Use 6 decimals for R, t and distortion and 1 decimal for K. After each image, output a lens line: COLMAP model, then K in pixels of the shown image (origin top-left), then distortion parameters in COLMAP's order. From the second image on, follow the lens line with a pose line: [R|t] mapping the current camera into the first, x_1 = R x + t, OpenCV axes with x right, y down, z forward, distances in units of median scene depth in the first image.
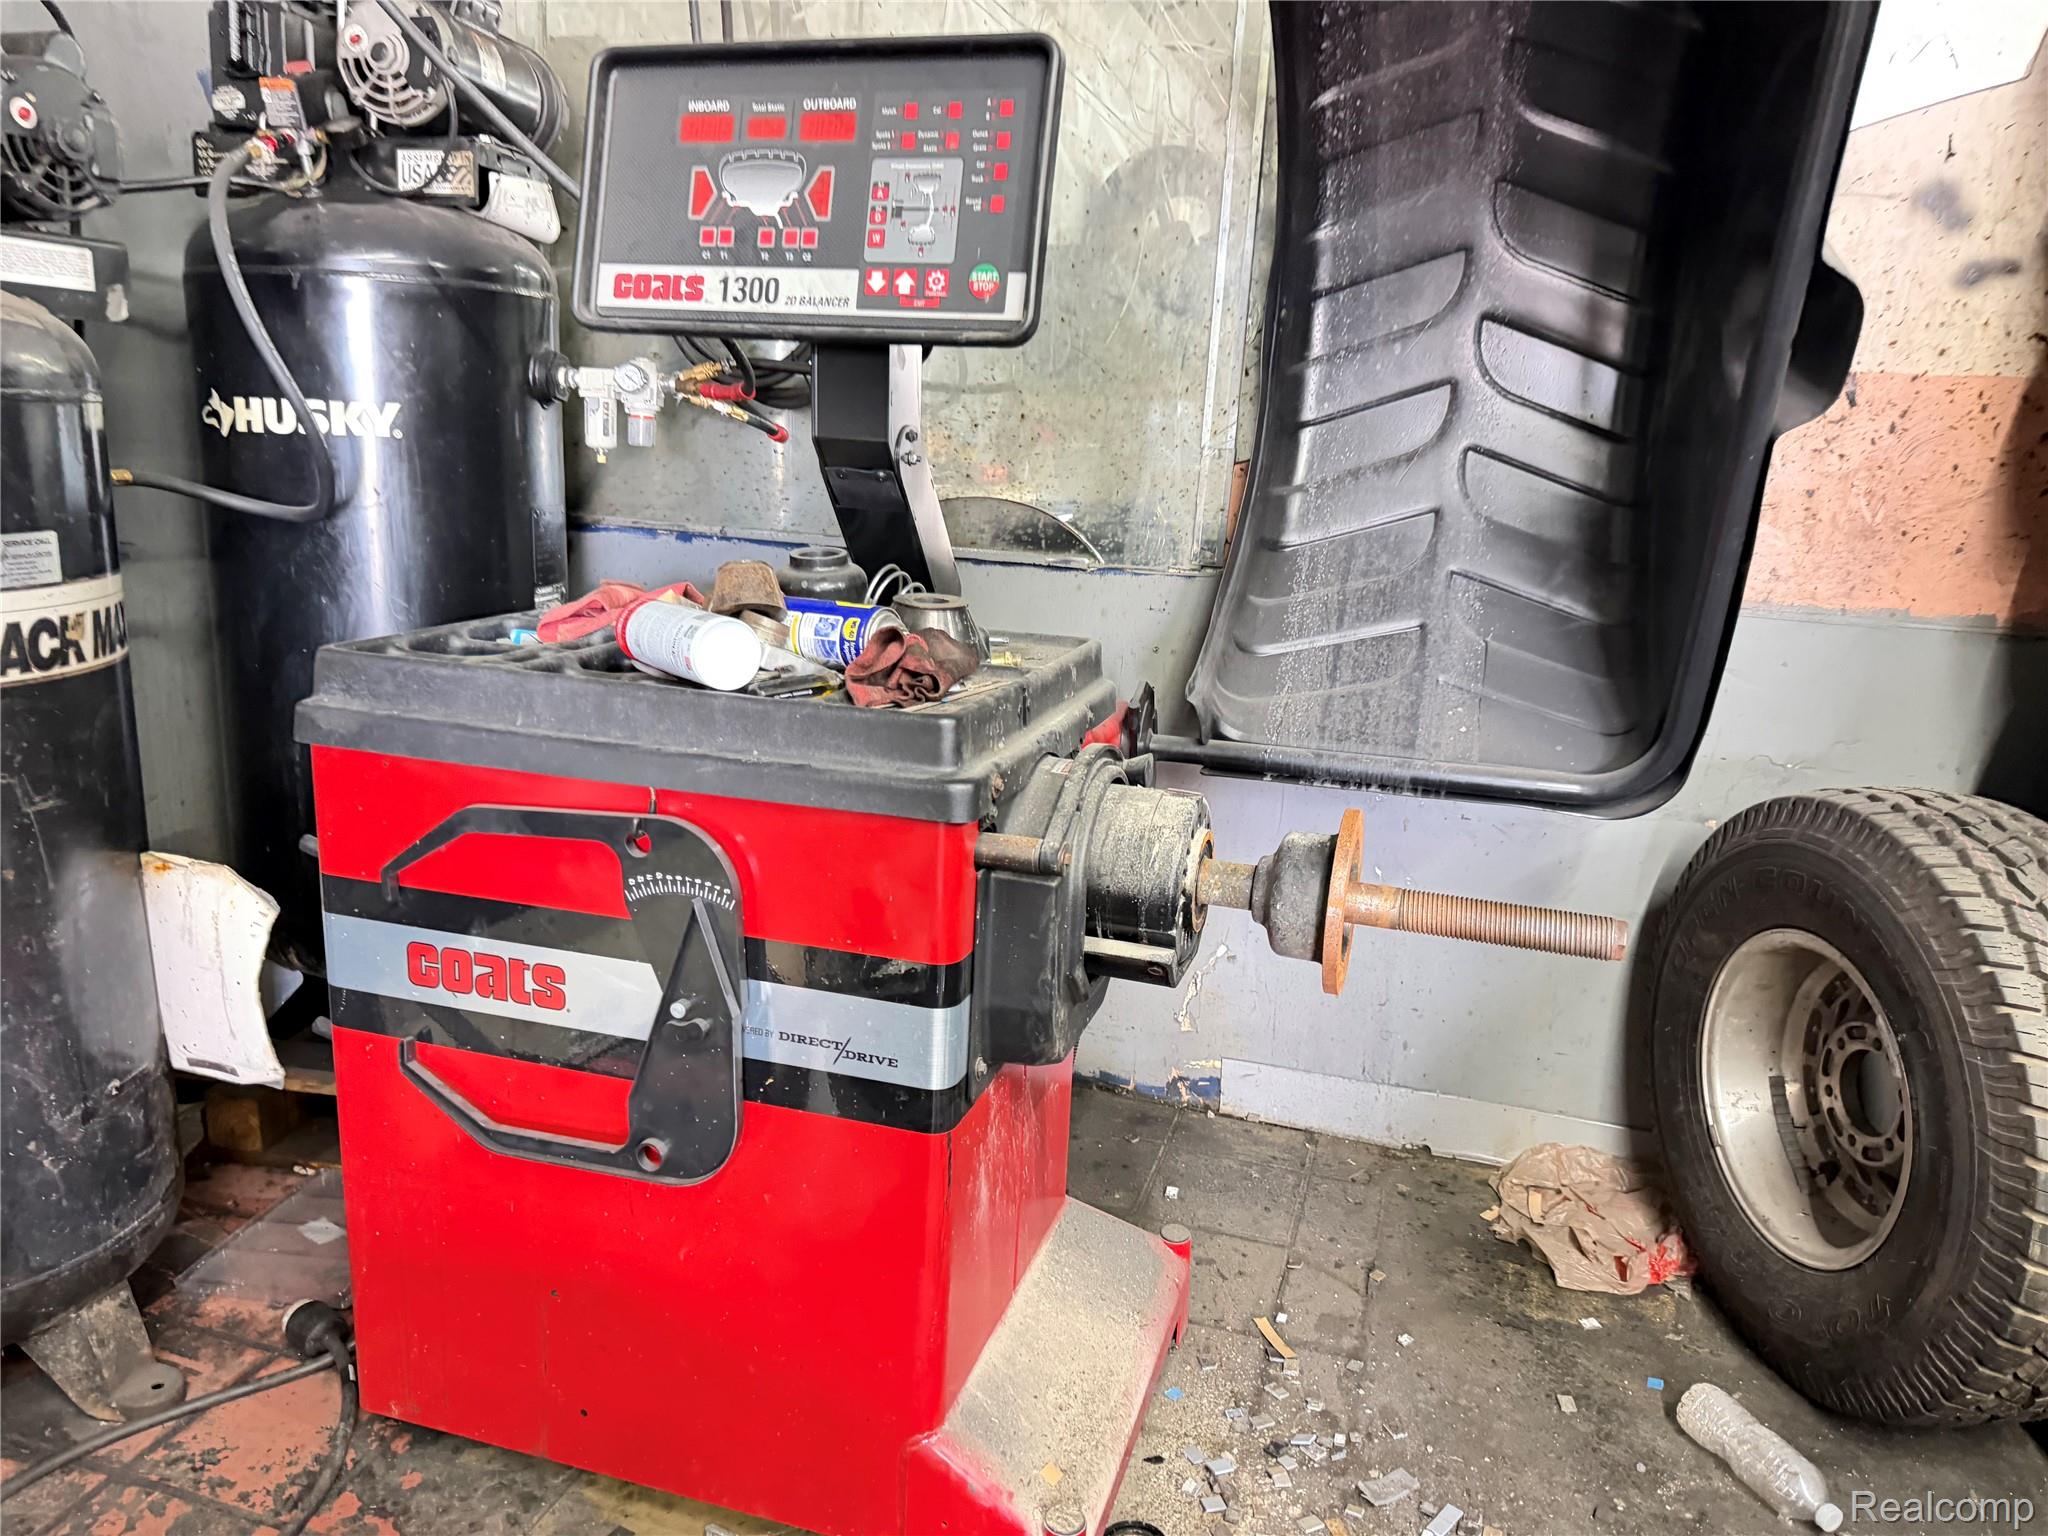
lens RADIAL K [[1439.9, 0, 1031.0], [0, 1439.9, 775.0], [0, 0, 1]] dist [0.060899, -0.046535]
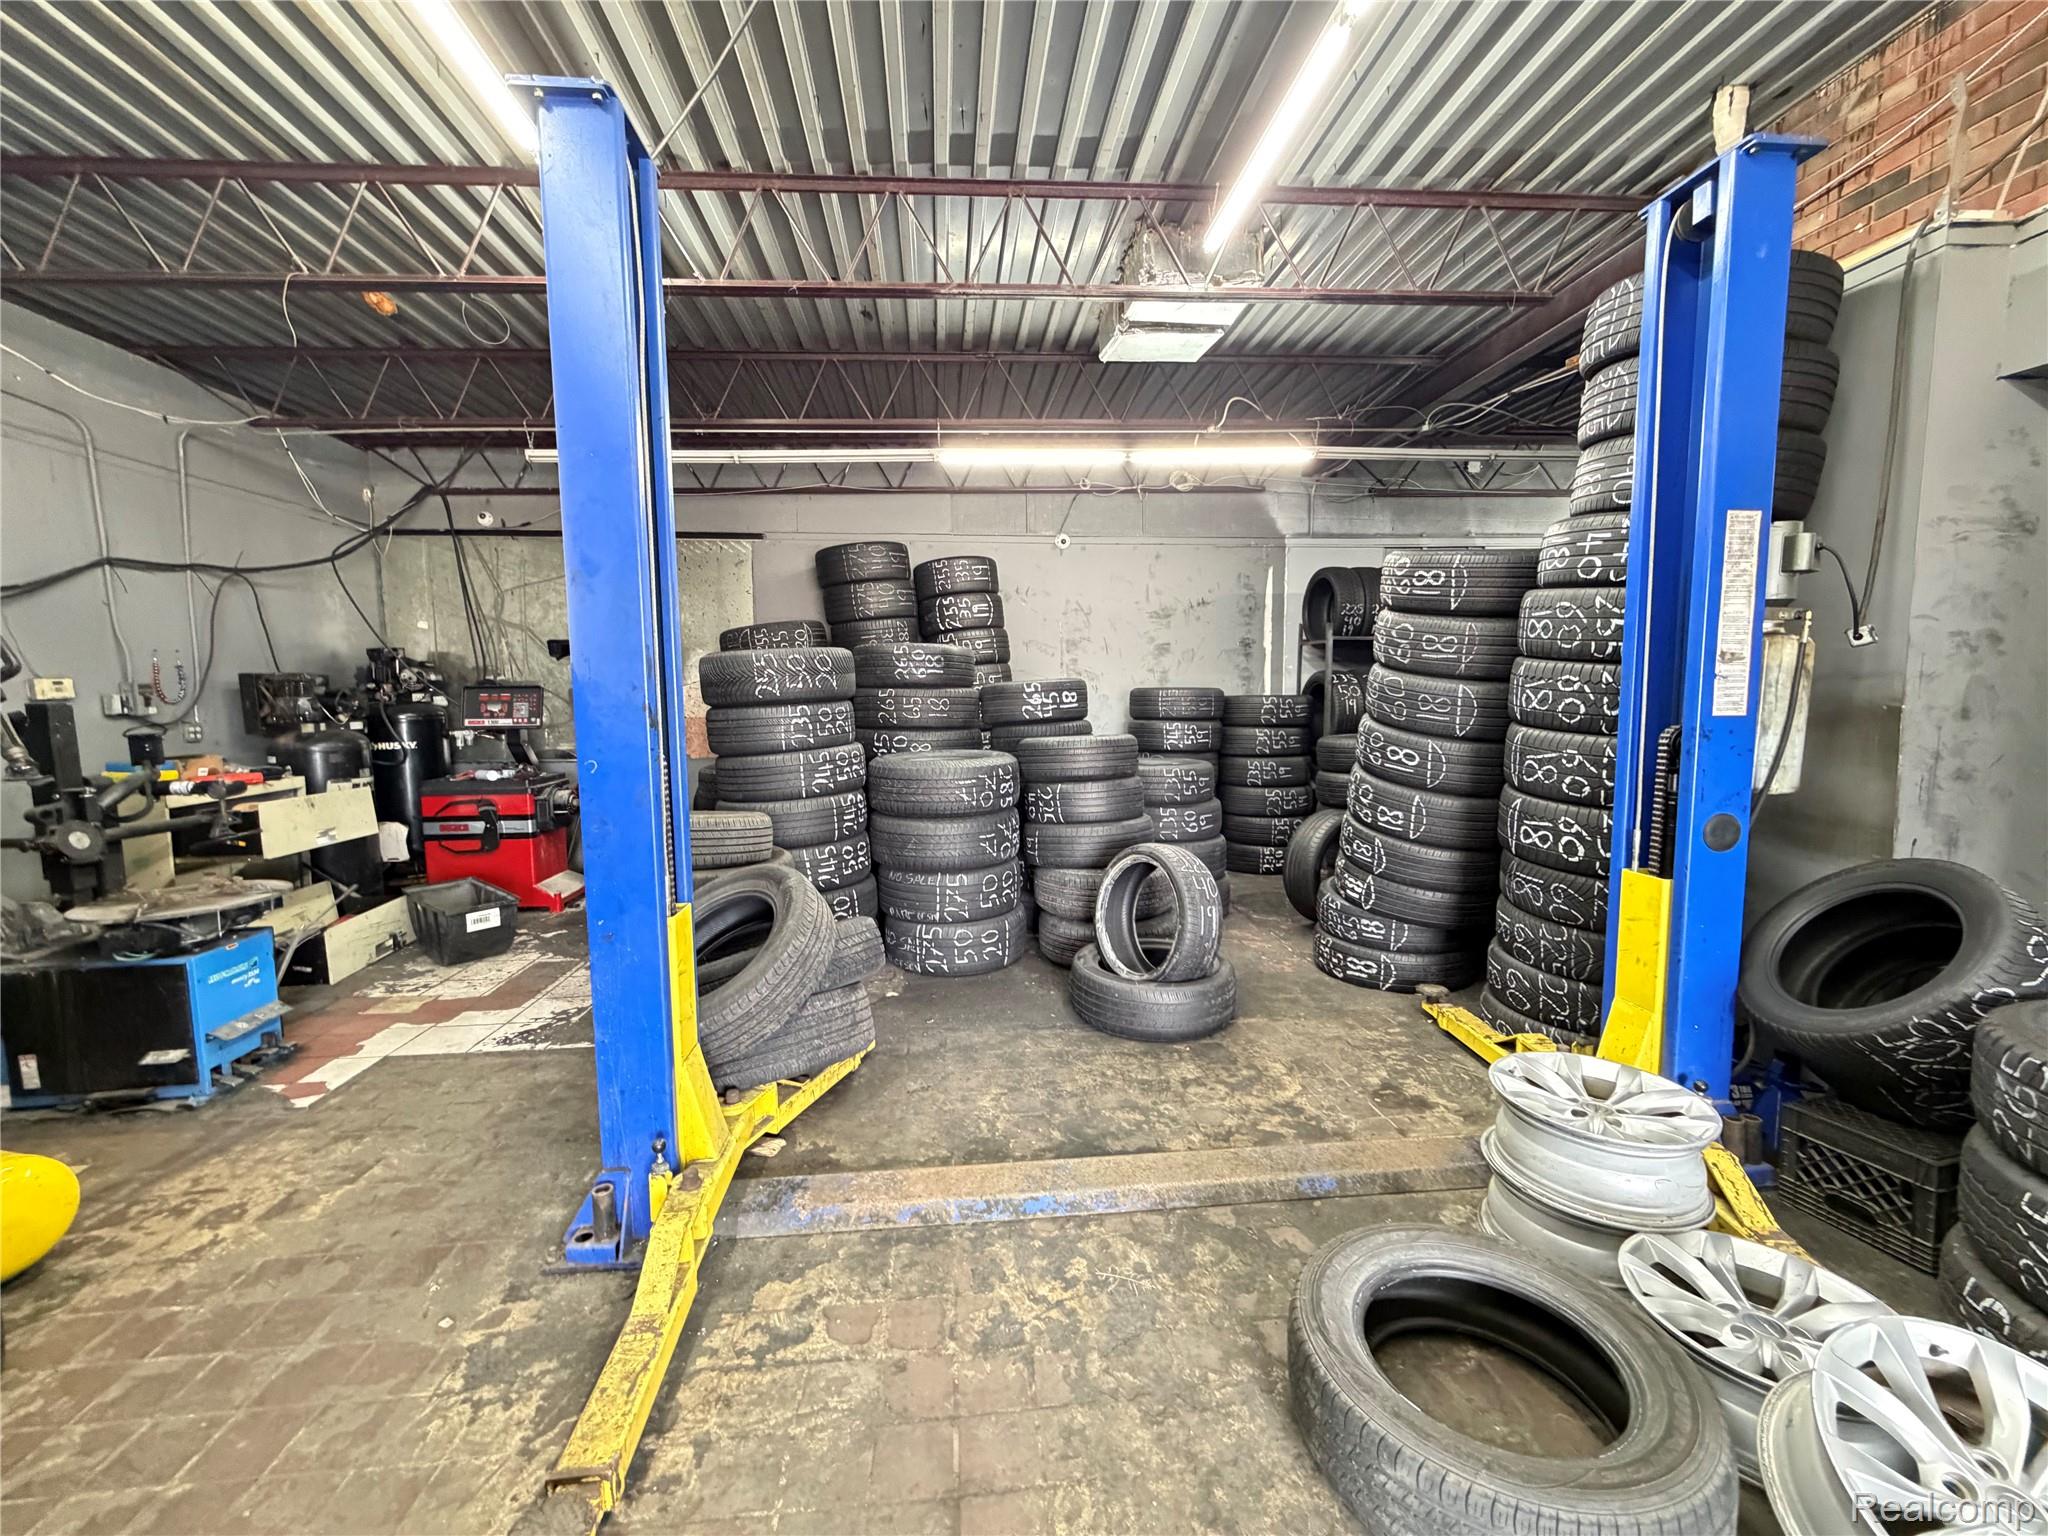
lens RADIAL K [[815.7, 0, 1016.3], [0, 815.7, 770.1], [0, 0, 1]] dist [0.001328, 0.000130]
pose [[0.925969, -0.087658, 0.367285, 0.467880], [0.136876, 0.984448, -0.110126, 0.457044], [-0.351919, 0.152246, 0.923566, -2.414710]]
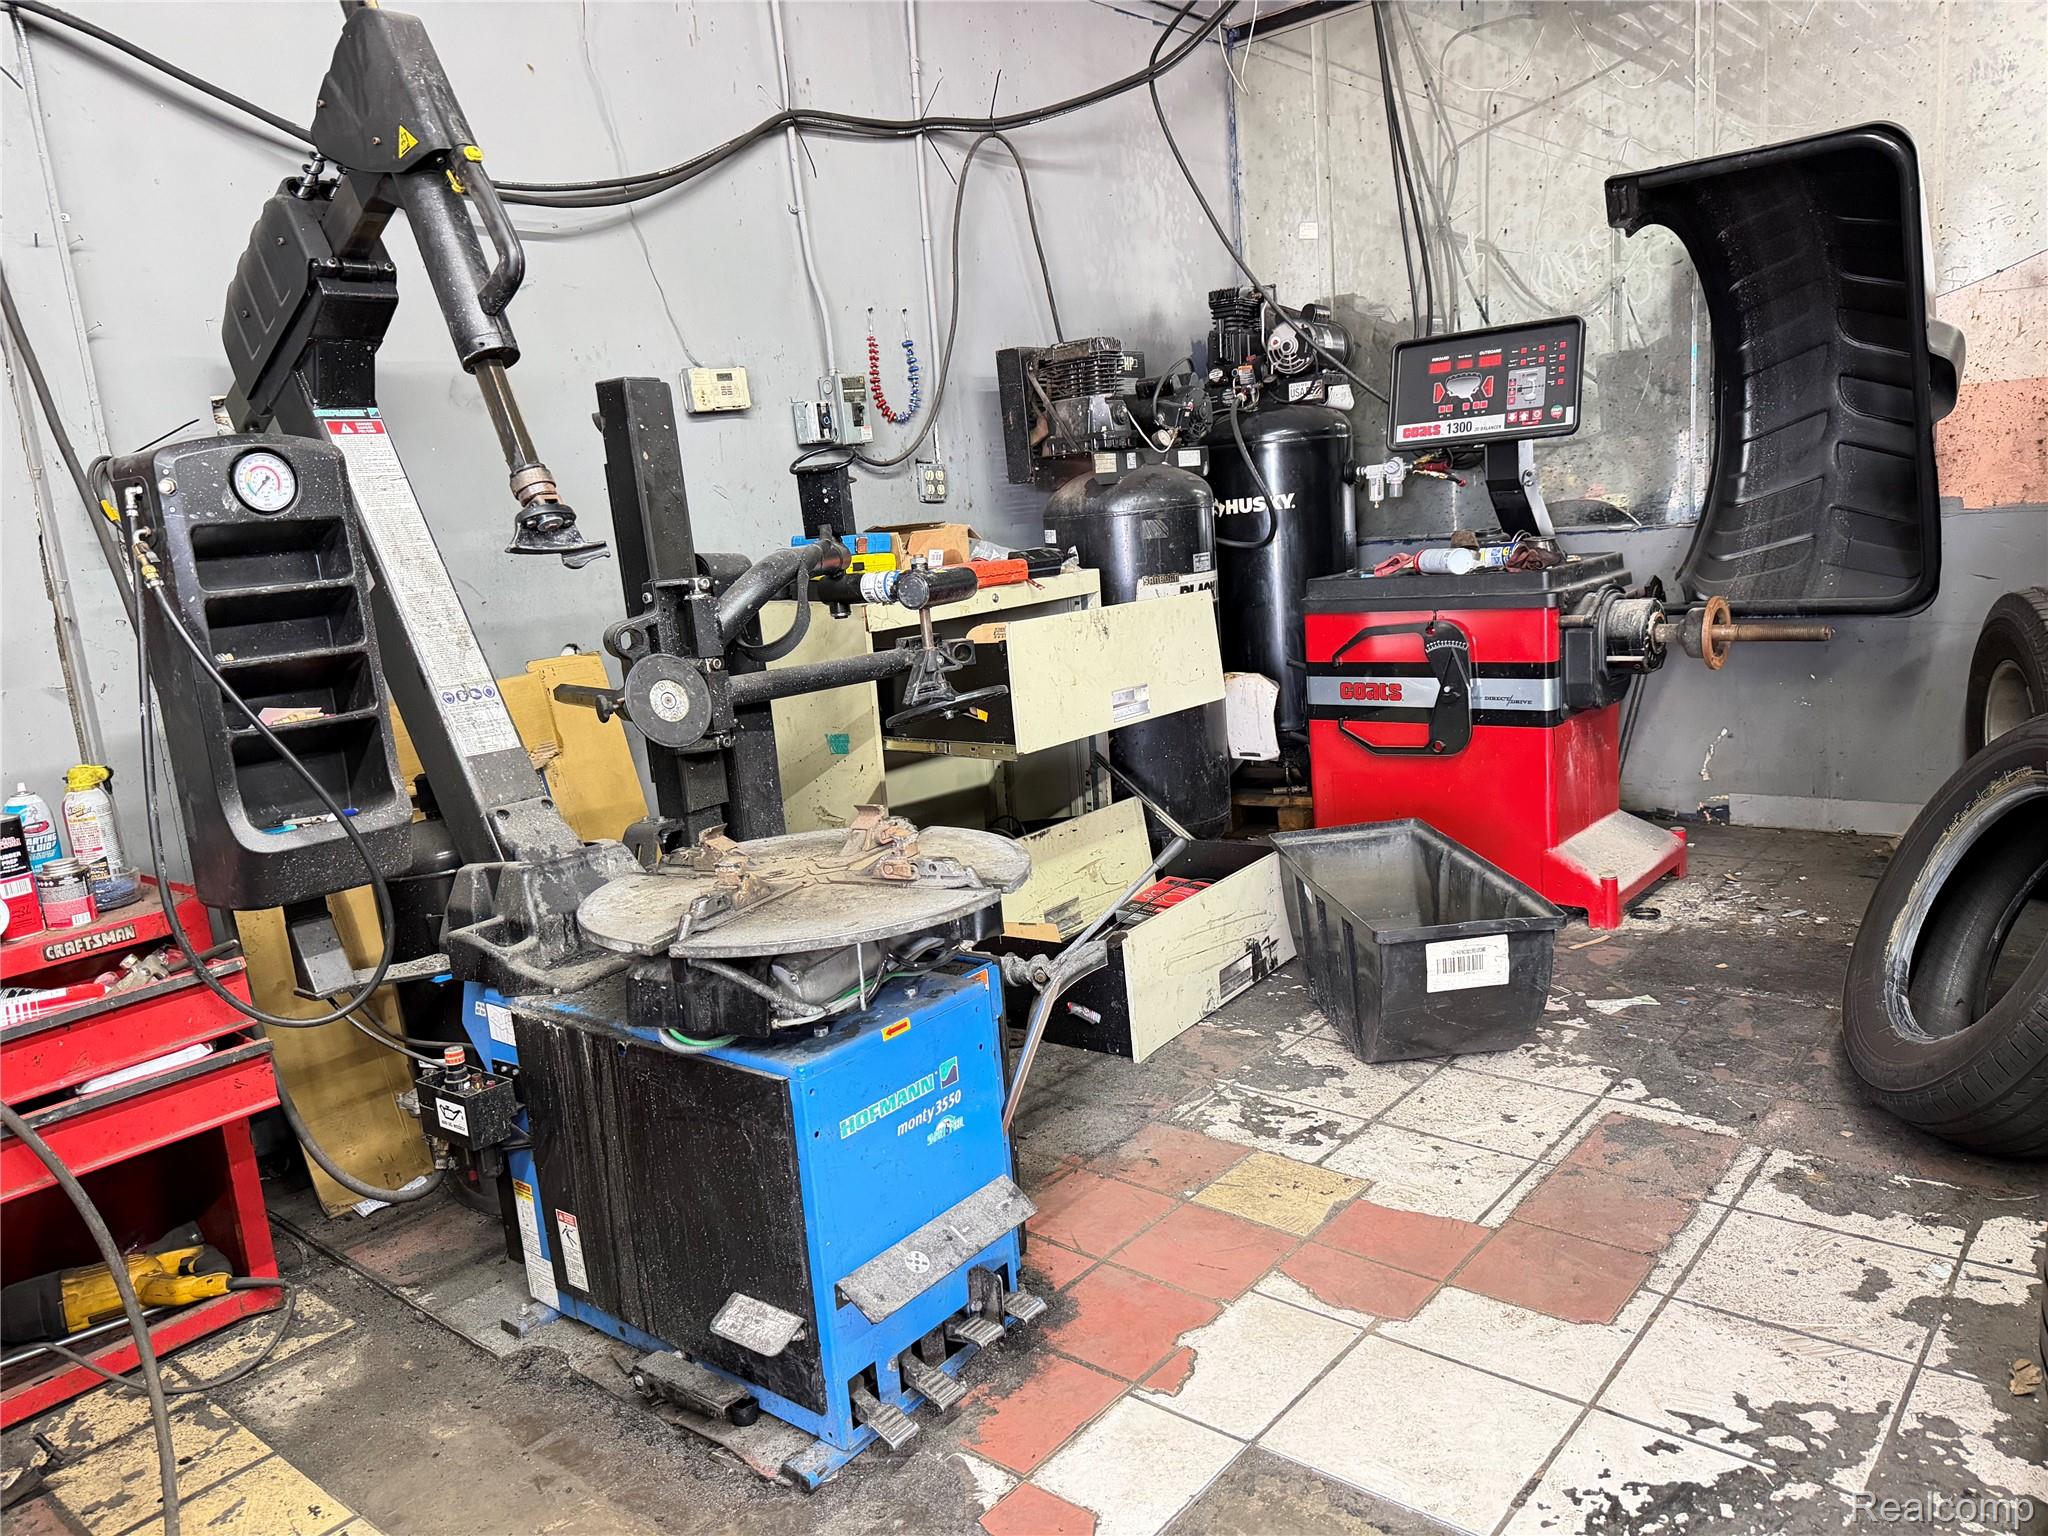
lens RADIAL K [[1439.9, 0, 1023.5], [0, 1439.9, 787.7], [0, 0, 1]] dist [0.060899, -0.046535]
pose [[0.909087, -0.041706, -0.414514, 0.109065], [0.027034, 0.998785, -0.041201, 0.296421], [0.415729, 0.026249, 0.909110, -1.253627]]
